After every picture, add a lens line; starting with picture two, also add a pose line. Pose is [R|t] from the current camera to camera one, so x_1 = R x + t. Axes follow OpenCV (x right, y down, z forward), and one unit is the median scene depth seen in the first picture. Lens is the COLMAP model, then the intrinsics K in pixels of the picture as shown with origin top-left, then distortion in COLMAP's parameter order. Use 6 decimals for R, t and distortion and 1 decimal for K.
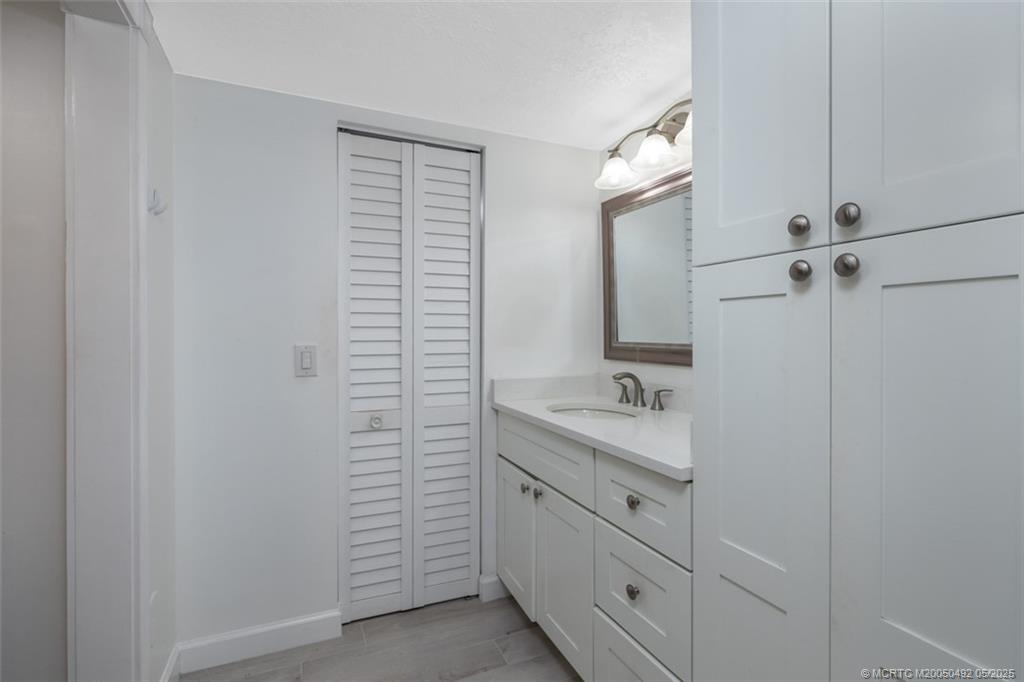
lens RADIAL K [[463.6, 0, 514.6], [0, 463.6, 338.1], [0, 0, 1]] dist [-0.002331, 0.000520]
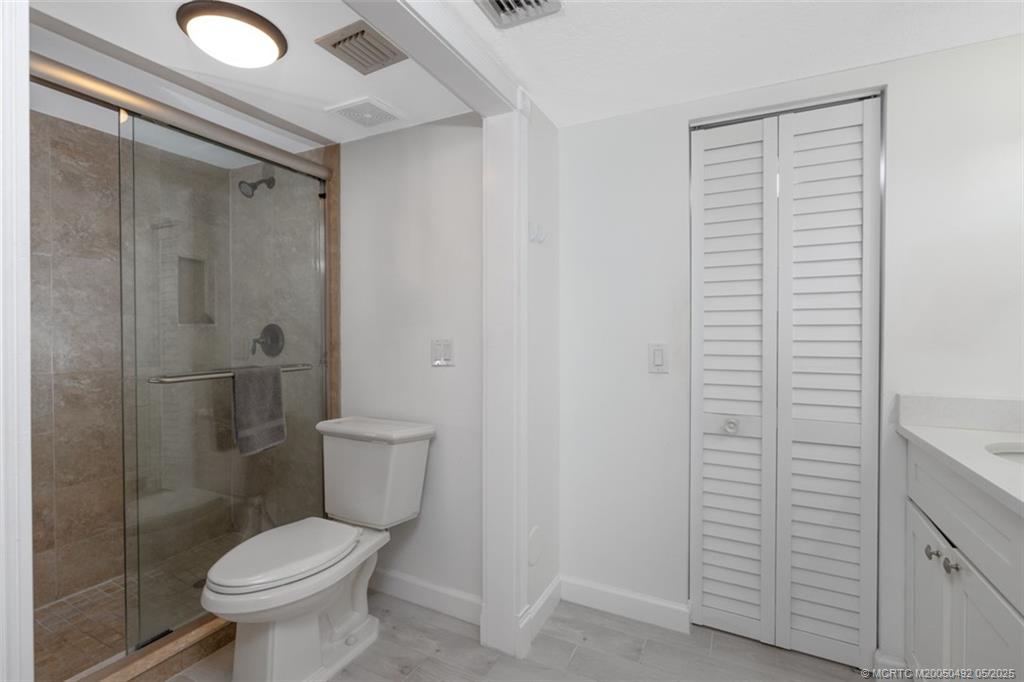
lens RADIAL K [[463.6, 0, 514.5], [0, 463.6, 336.7], [0, 0, 1]] dist [-0.002331, 0.000520]
pose [[0.648140, 0.008790, -0.761471, 0.125252], [-0.008724, 0.999953, 0.004118, -0.001433], [0.761471, 0.003974, 0.648186, 0.053791]]
